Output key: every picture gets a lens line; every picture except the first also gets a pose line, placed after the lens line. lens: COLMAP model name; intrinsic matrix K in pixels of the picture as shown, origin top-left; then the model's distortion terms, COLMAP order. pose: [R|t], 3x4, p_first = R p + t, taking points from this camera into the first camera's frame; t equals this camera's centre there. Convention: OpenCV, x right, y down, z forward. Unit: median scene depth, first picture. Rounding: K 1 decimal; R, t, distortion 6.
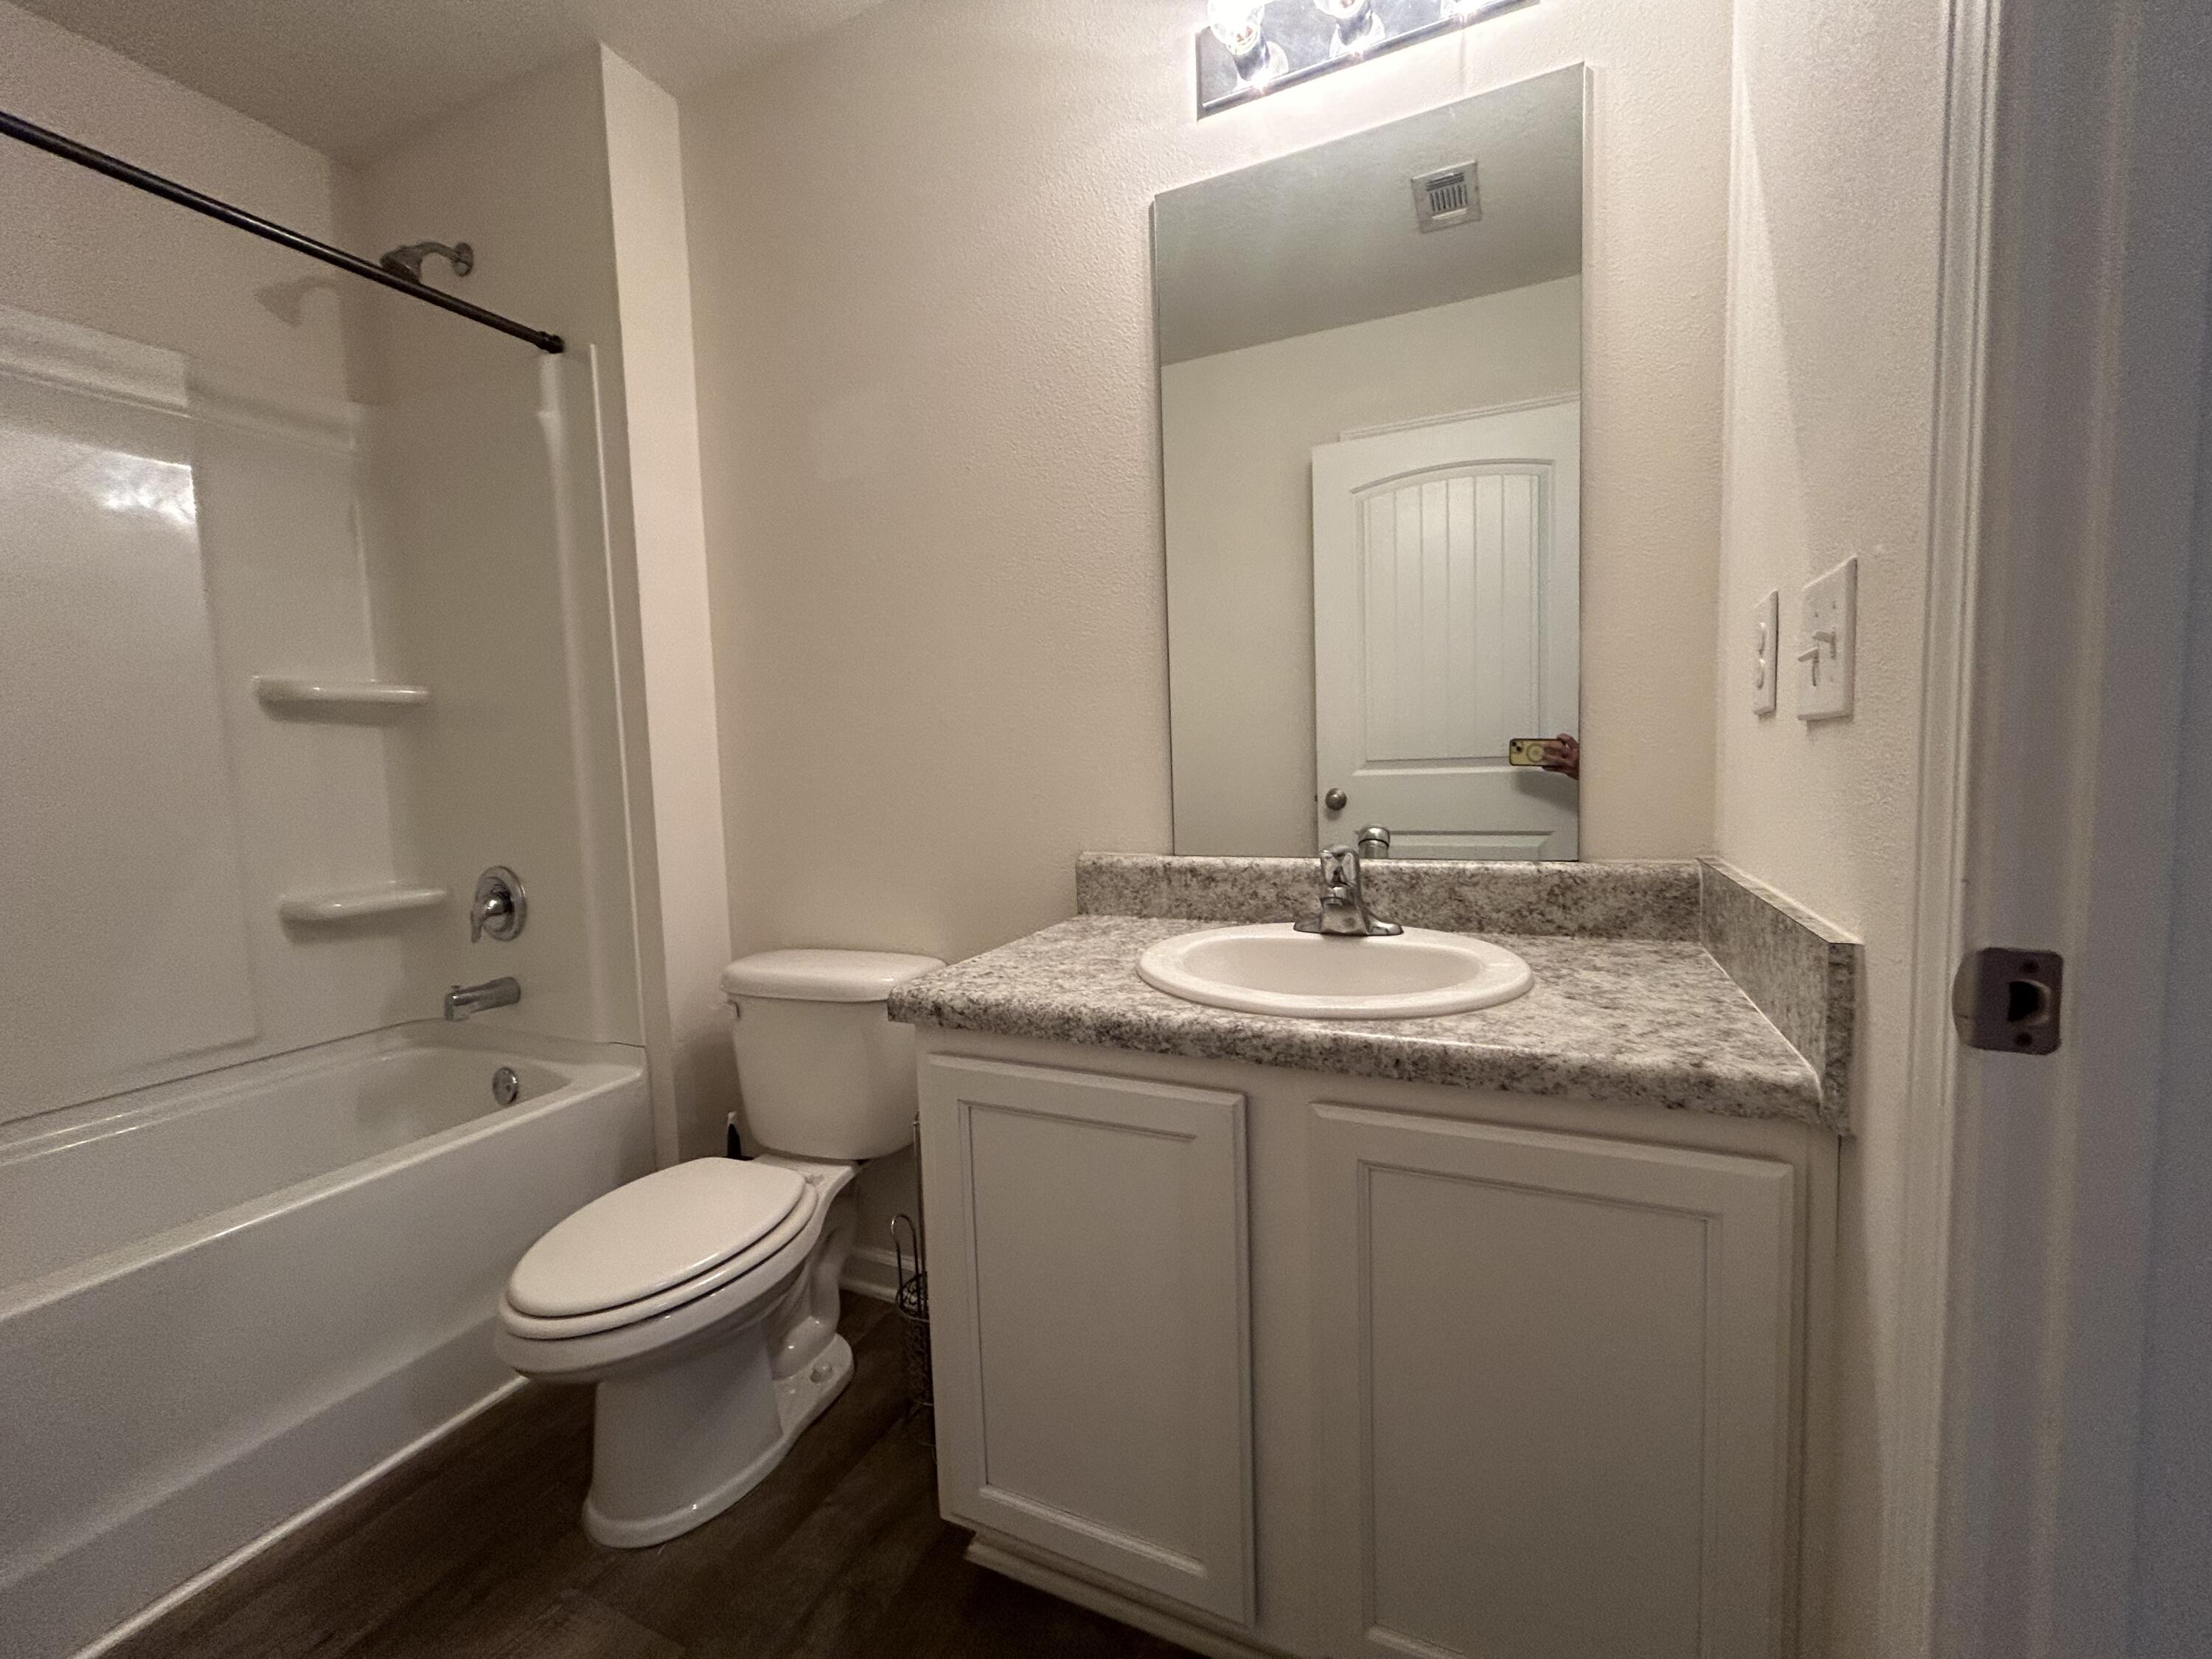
lens RADIAL K [[904.8, 0, 1100.9], [0, 904.8, 825.5], [0, 0, 1]] dist [0.000496, 0.000882]
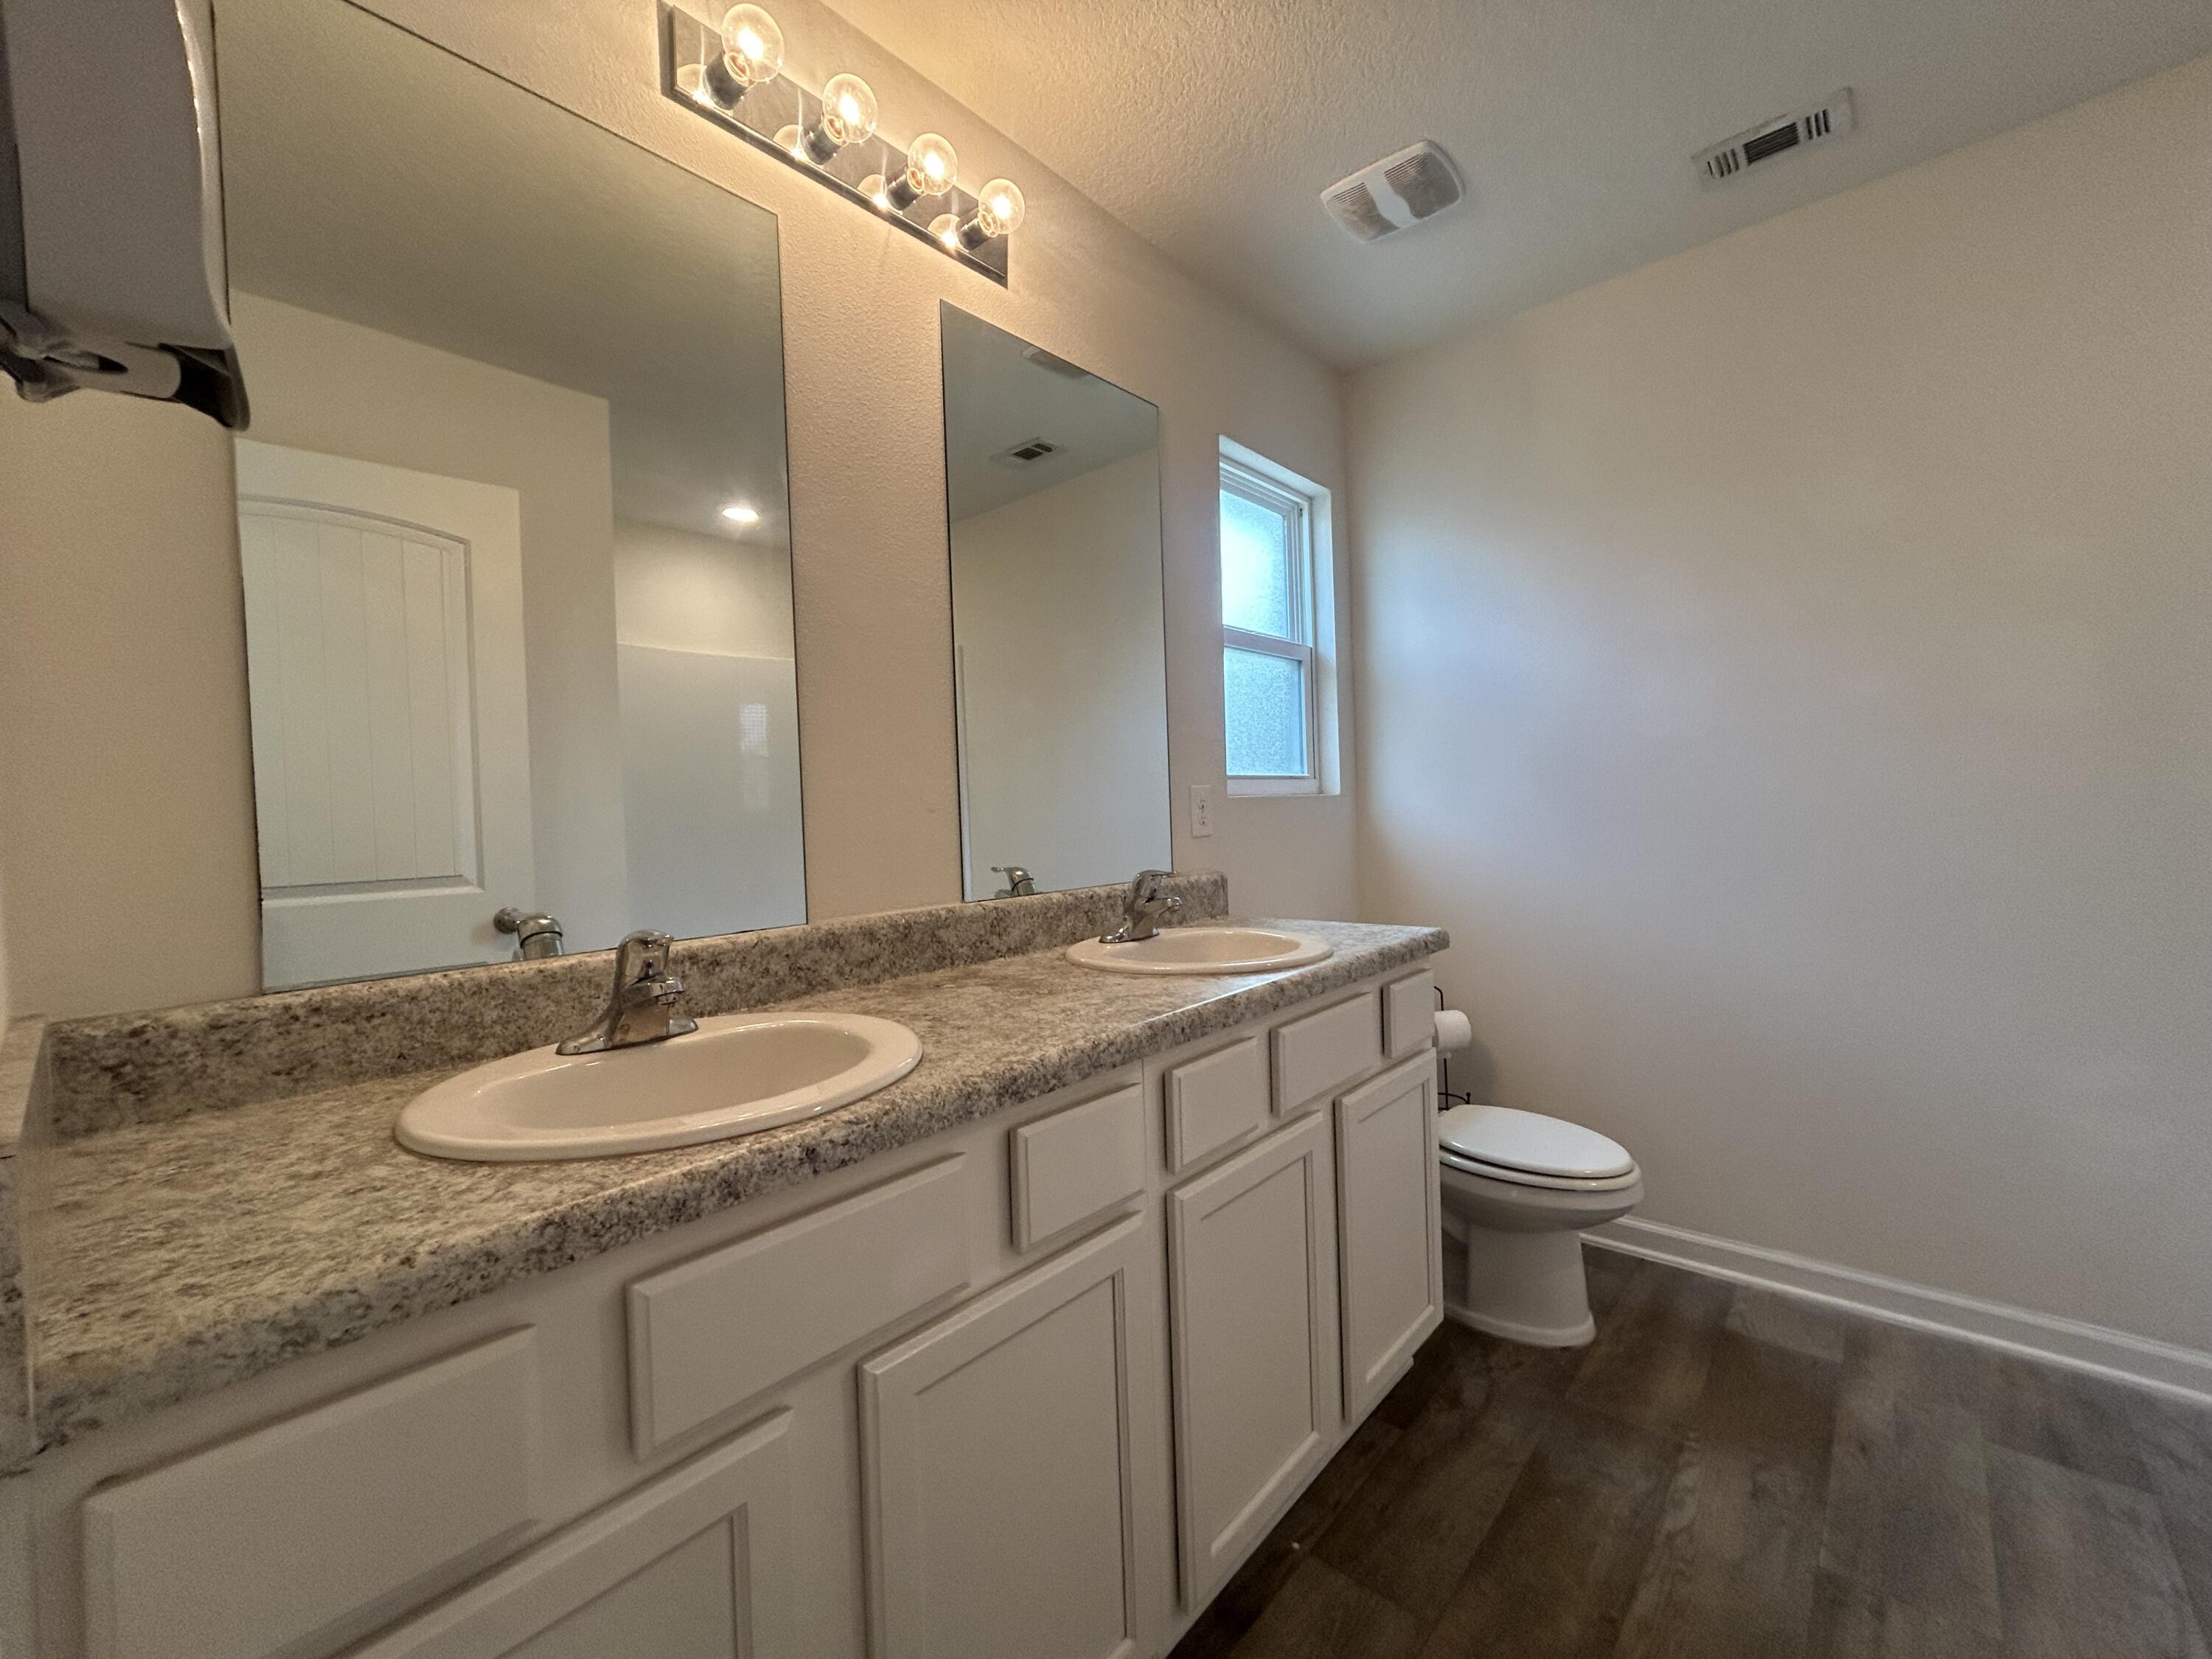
lens RADIAL K [[904.8, 0, 1122.8], [0, 904.8, 836.3], [0, 0, 1]] dist [0.000496, 0.000882]
pose [[0.263724, -0.002081, 0.964596, -0.635461], [0.095278, 0.995164, -0.023902, -0.001594], [-0.959881, 0.098208, 0.262647, 0.445569]]
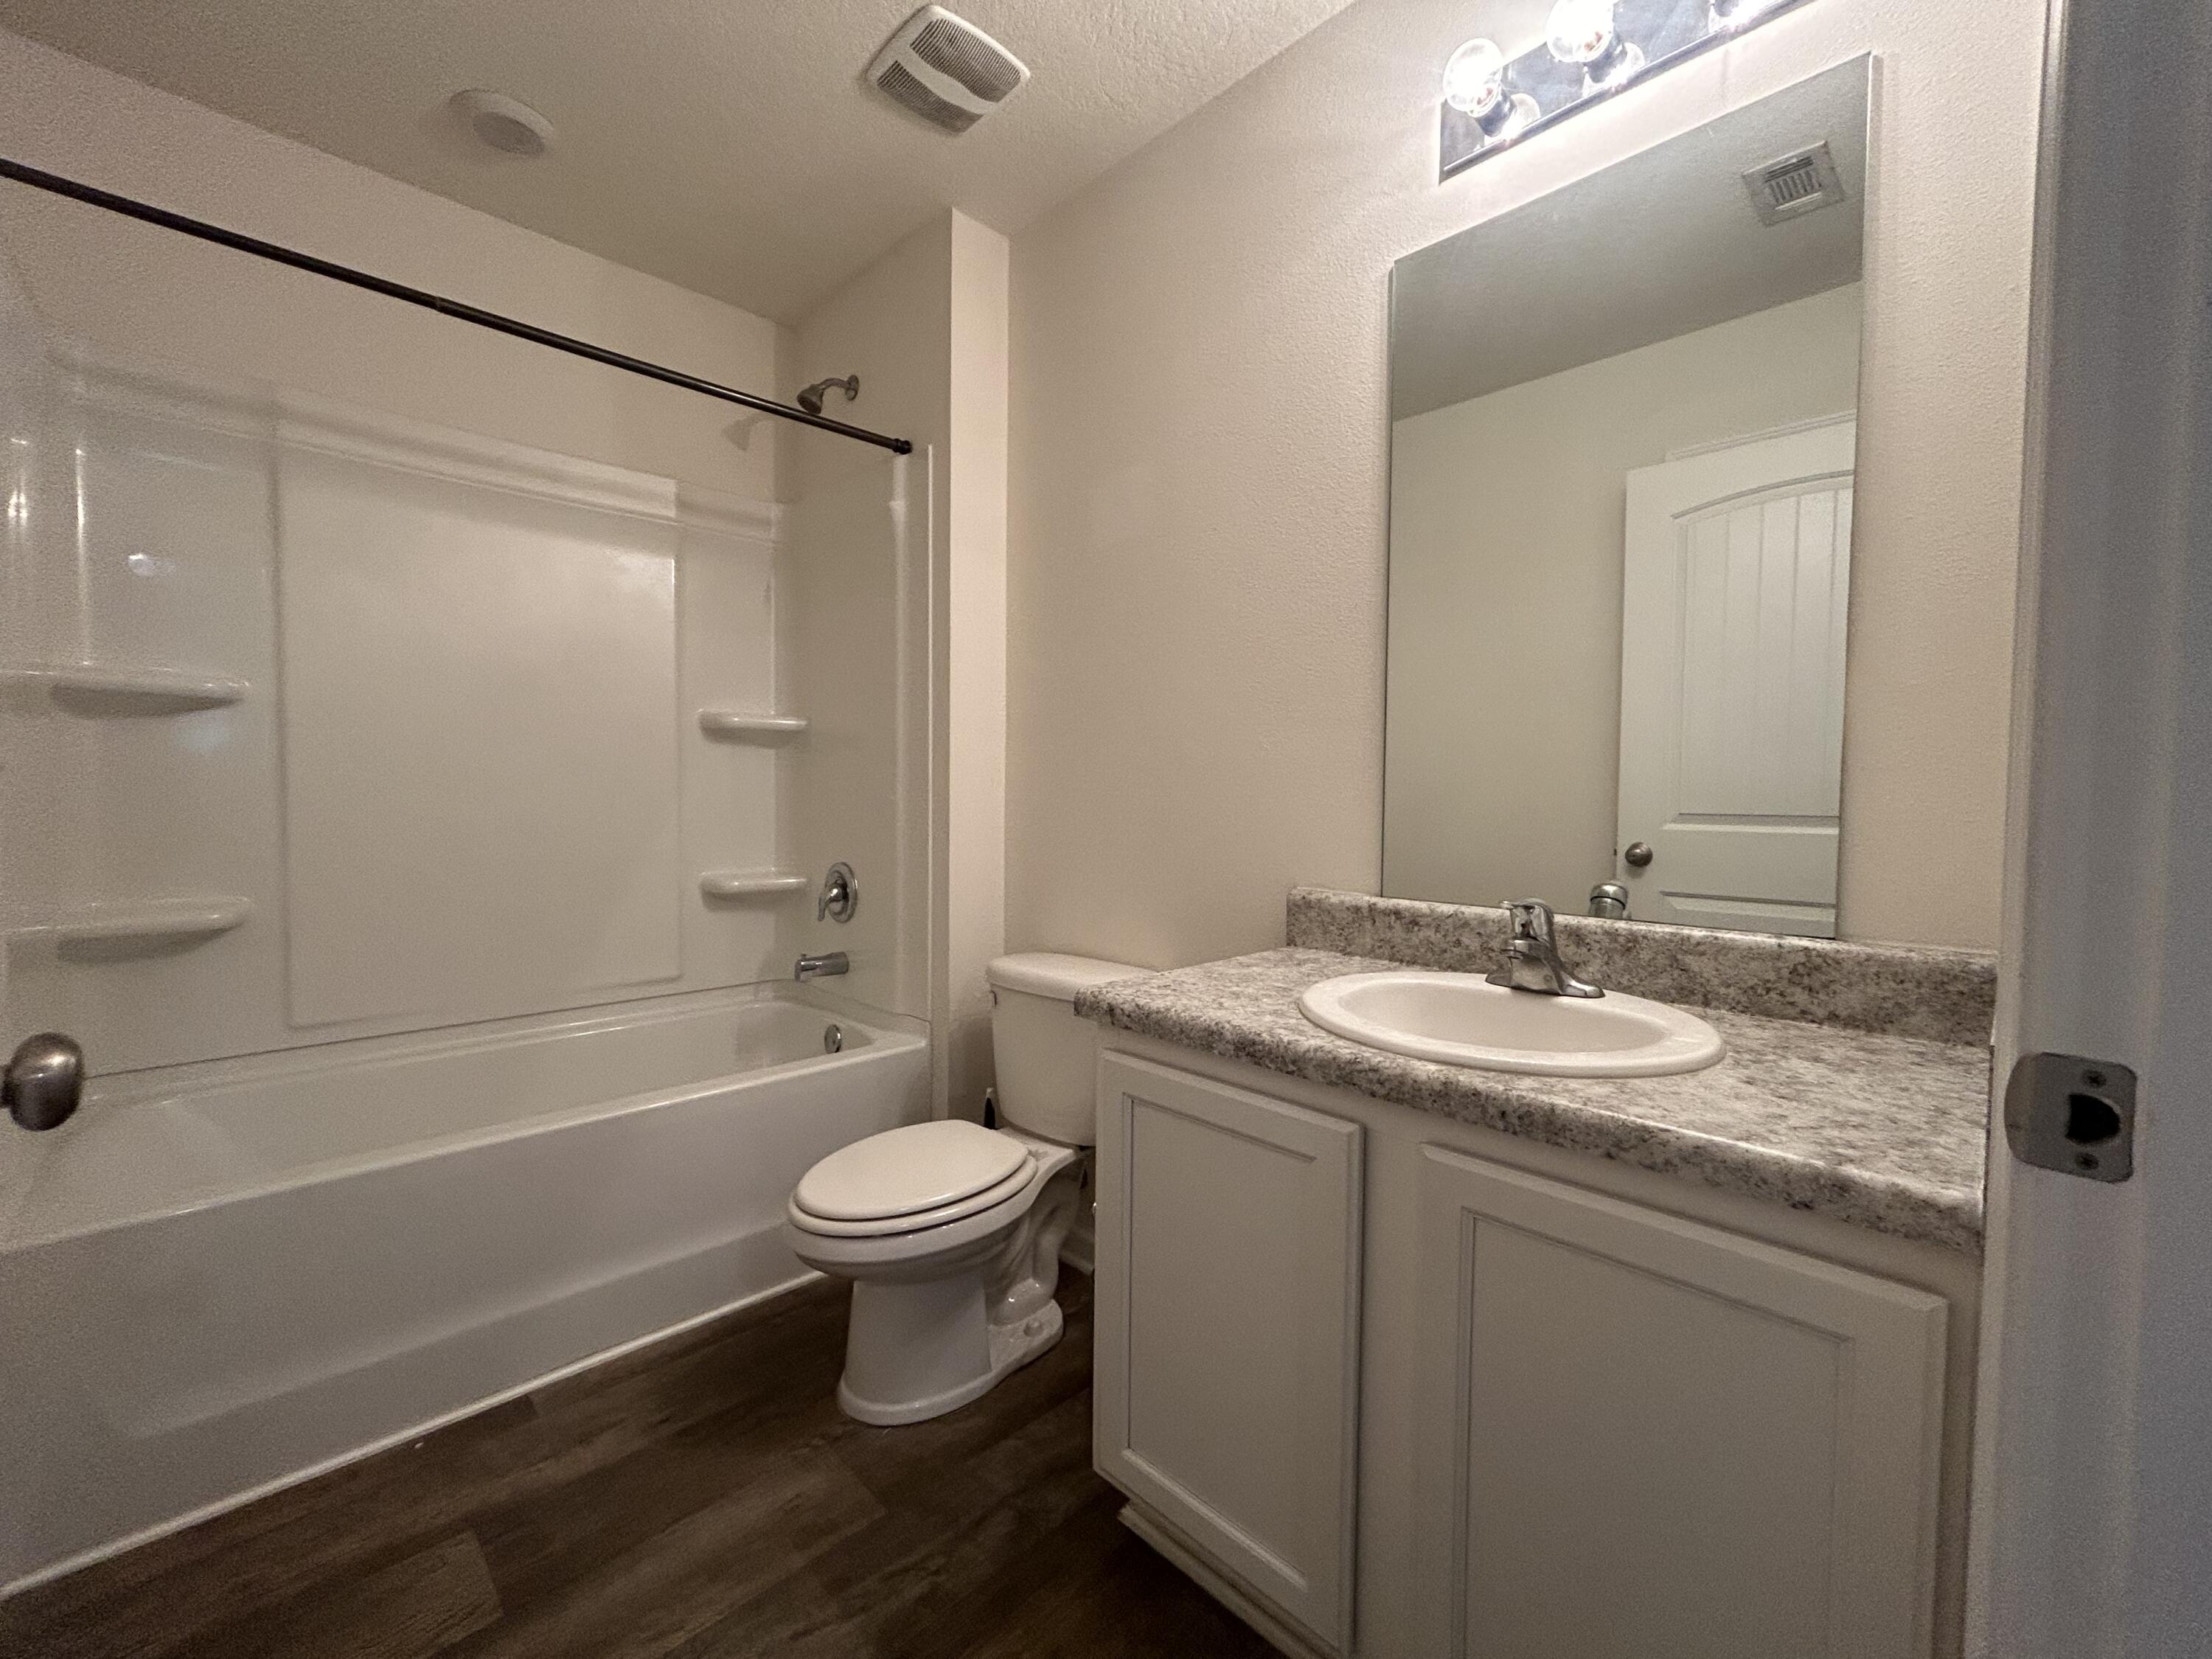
lens RADIAL K [[904.8, 0, 1099.8], [0, 904.8, 824.7], [0, 0, 1]] dist [0.000496, 0.000882]
pose [[0.933891, 0.055166, -0.353277, 0.157152], [-0.067808, 0.997422, -0.023498, -0.002124], [0.351070, 0.045899, 0.935224, -0.066935]]
